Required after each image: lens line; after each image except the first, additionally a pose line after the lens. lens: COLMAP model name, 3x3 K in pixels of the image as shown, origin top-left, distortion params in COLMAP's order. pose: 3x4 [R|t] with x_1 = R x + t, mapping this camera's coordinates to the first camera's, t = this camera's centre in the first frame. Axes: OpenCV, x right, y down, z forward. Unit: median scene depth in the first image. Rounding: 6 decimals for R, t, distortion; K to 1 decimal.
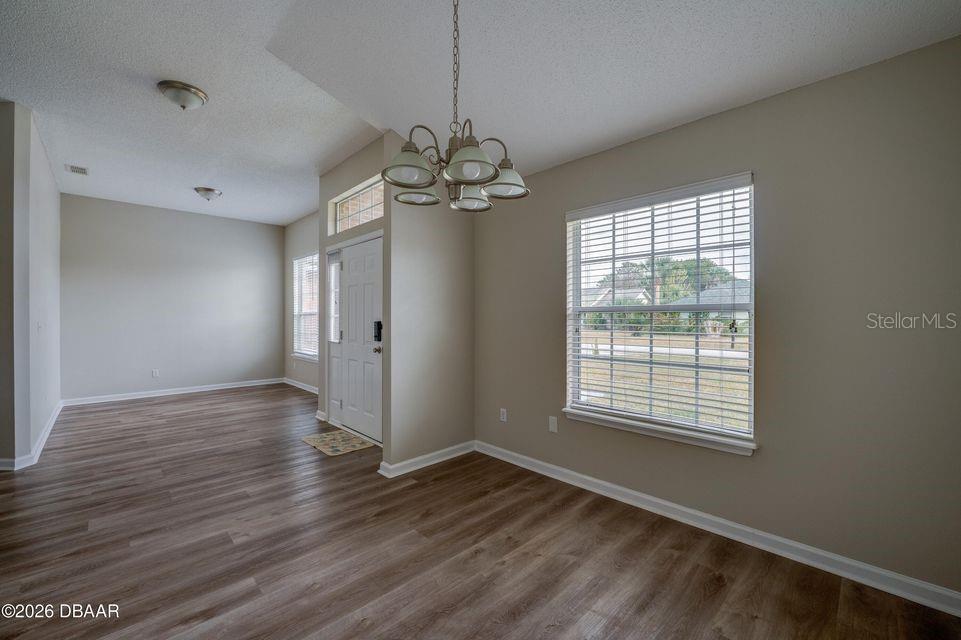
lens RADIAL K [[383.8, 0, 482.8], [0, 383.8, 317.7], [0, 0, 1]] dist [-0.017221, 0.002579]
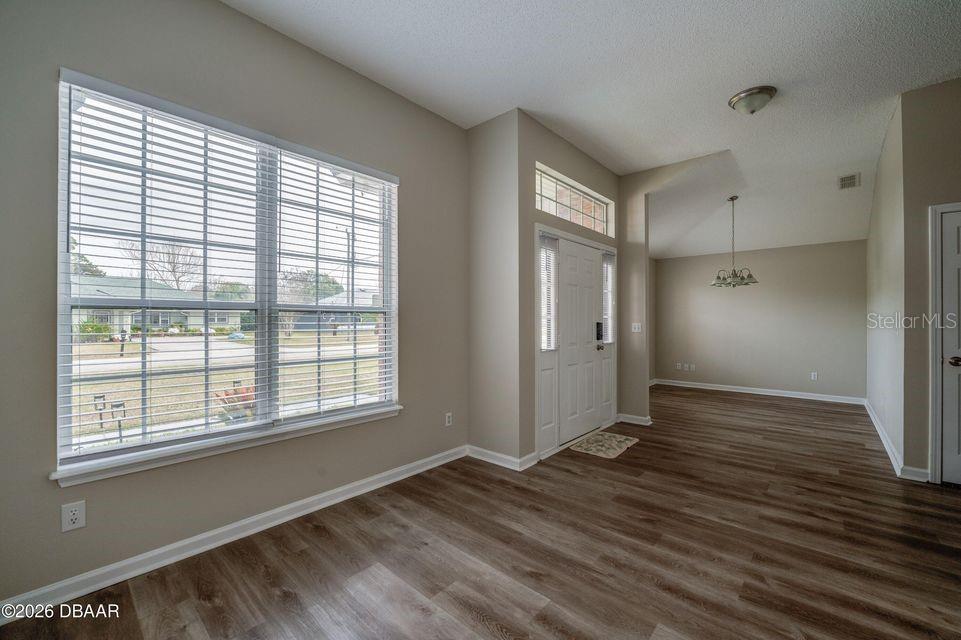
lens RADIAL K [[383.8, 0, 482.8], [0, 383.8, 317.7], [0, 0, 1]] dist [-0.017221, 0.002579]
pose [[-0.059953, 0.000547, 0.998201, -1.422604], [-0.000442, 1.000000, -0.000575, -0.004597], [-0.998201, -0.000475, -0.059952, 1.442138]]
